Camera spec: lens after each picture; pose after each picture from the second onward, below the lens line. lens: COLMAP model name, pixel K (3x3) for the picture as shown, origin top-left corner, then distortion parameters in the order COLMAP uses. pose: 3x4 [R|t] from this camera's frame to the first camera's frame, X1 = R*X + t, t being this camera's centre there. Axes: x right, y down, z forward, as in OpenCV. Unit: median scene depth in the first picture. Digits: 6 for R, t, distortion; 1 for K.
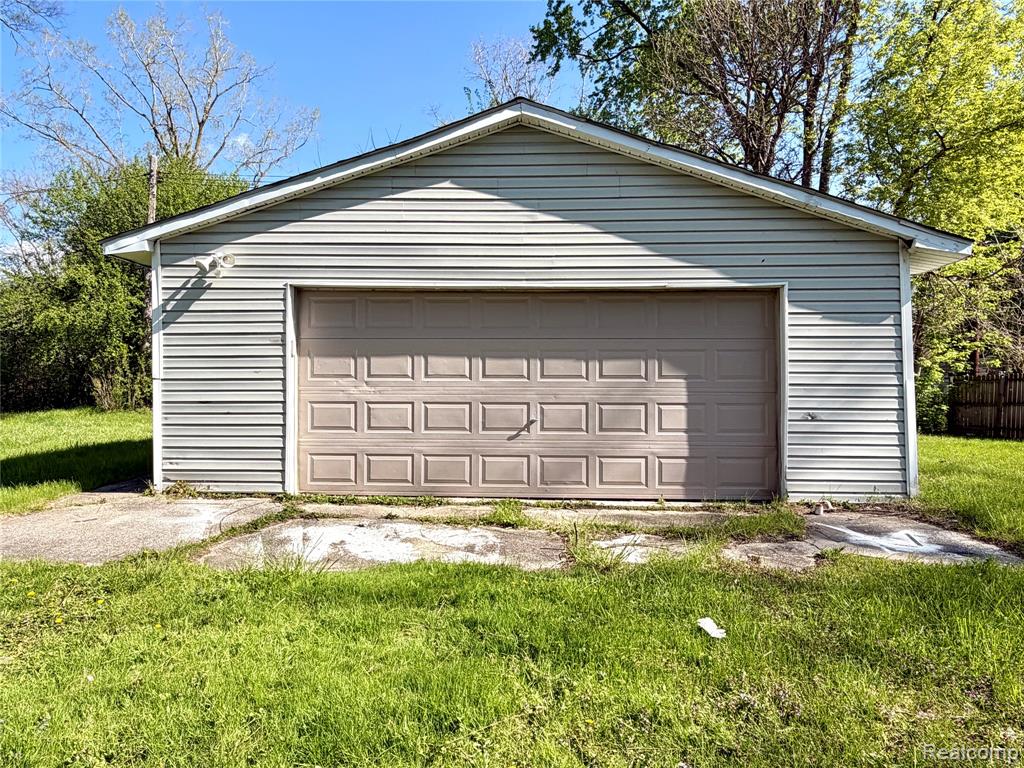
lens RADIAL K [[625.0, 0, 512.0], [0, 625.0, 384.2], [0, 0, 1]] dist [-0.004550, -0.000633]
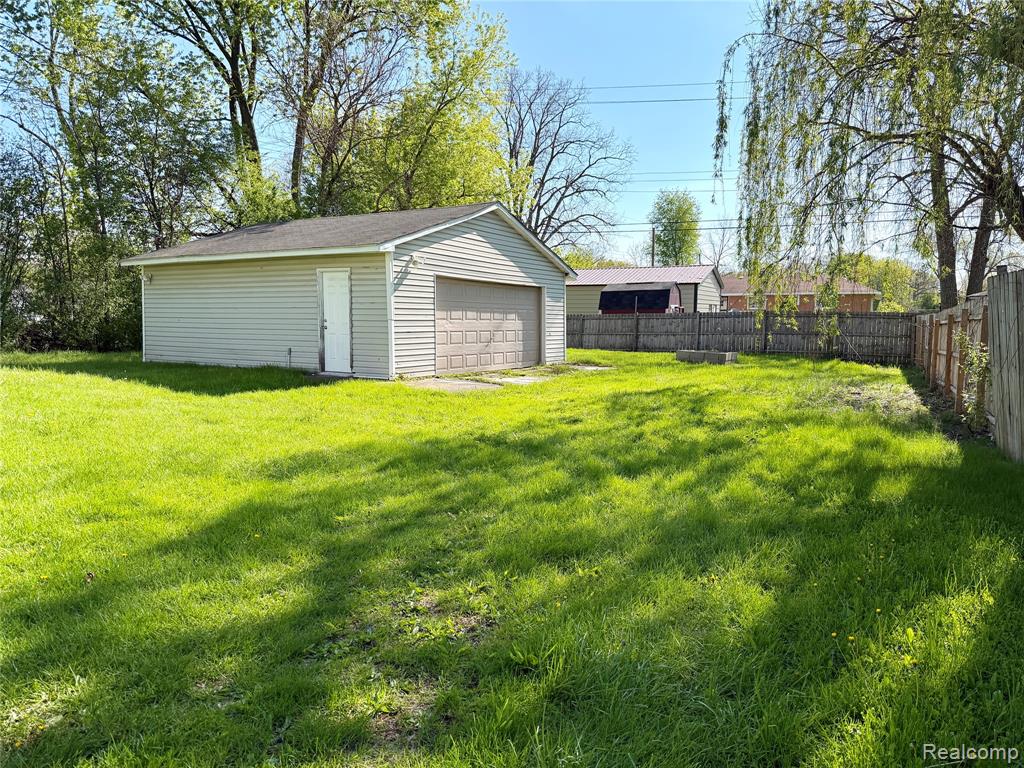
lens RADIAL K [[724.1, 0, 512.2], [0, 724.1, 382.9], [0, 0, 1]] dist [-0.000892, -0.000037]
pose [[0.479551, -0.068173, 0.874862, -2.329274], [-0.004781, 0.996760, 0.080293, 0.003527], [-0.877501, -0.042687, 0.477672, -0.367949]]
